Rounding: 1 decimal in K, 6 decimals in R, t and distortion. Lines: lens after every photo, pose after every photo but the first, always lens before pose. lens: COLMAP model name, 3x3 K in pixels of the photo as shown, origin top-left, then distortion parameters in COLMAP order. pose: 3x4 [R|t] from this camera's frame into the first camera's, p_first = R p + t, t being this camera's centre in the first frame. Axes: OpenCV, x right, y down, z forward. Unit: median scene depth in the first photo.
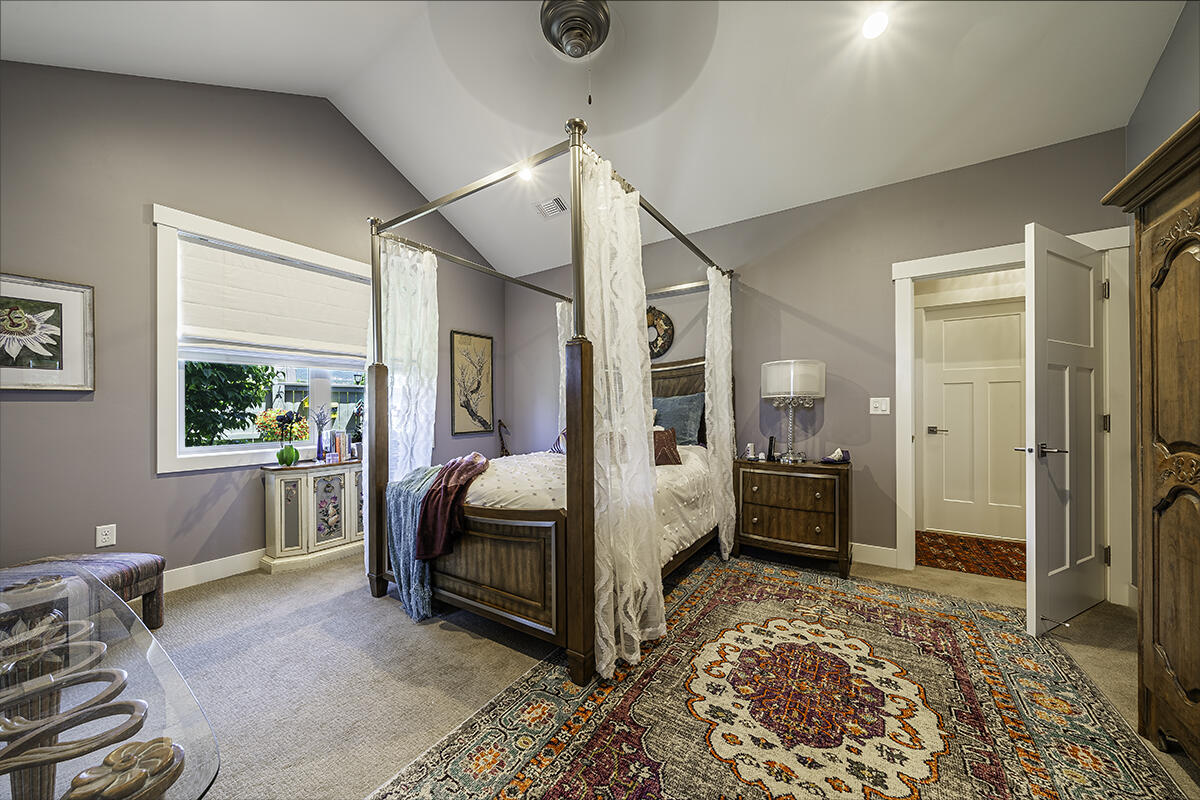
lens RADIAL K [[417.0, 0, 597.4], [0, 417.0, 406.9], [0, 0, 1]] dist [-0.000851, -0.000103]
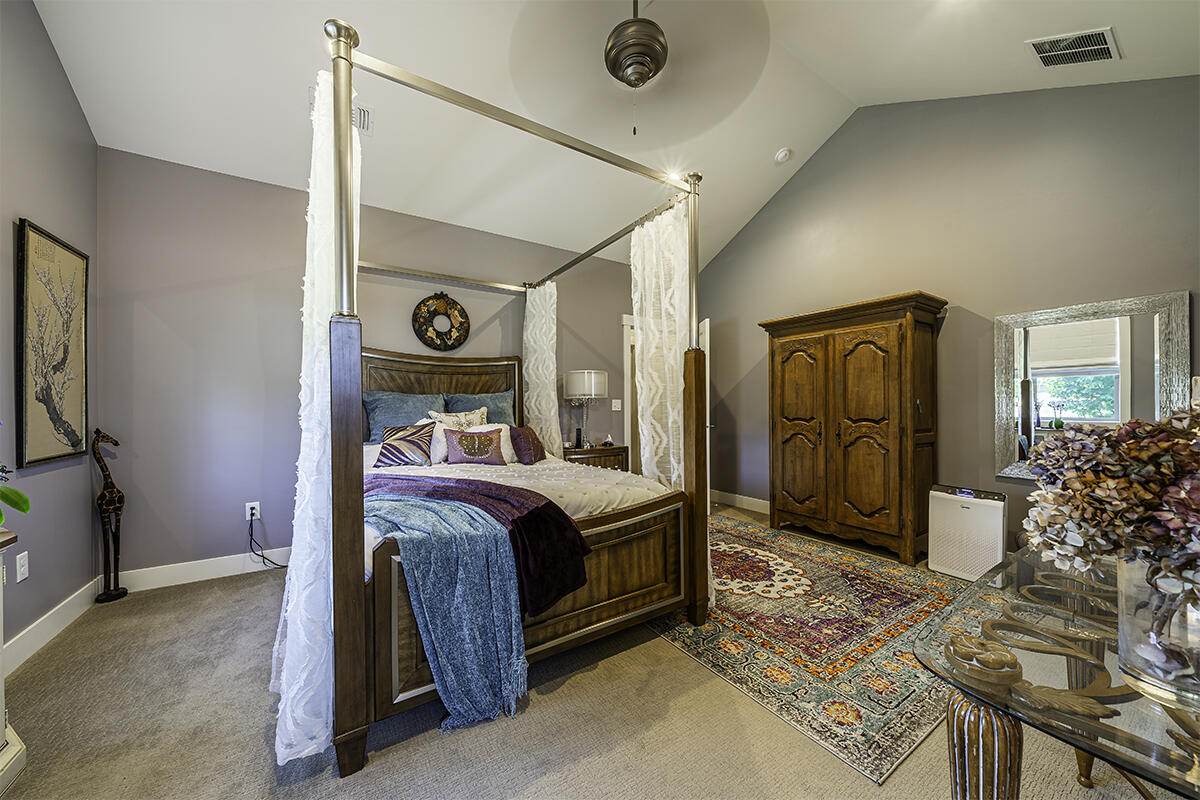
lens RADIAL K [[421.7, 0, 605.1], [0, 421.7, 404.9], [0, 0, 1]] dist [0.000217, 0.000089]
pose [[0.390974, 0.007150, 0.920374, -1.213082], [-0.003866, 0.999974, -0.006126, 0.009970], [-0.920393, -0.001163, 0.390992, 0.700191]]
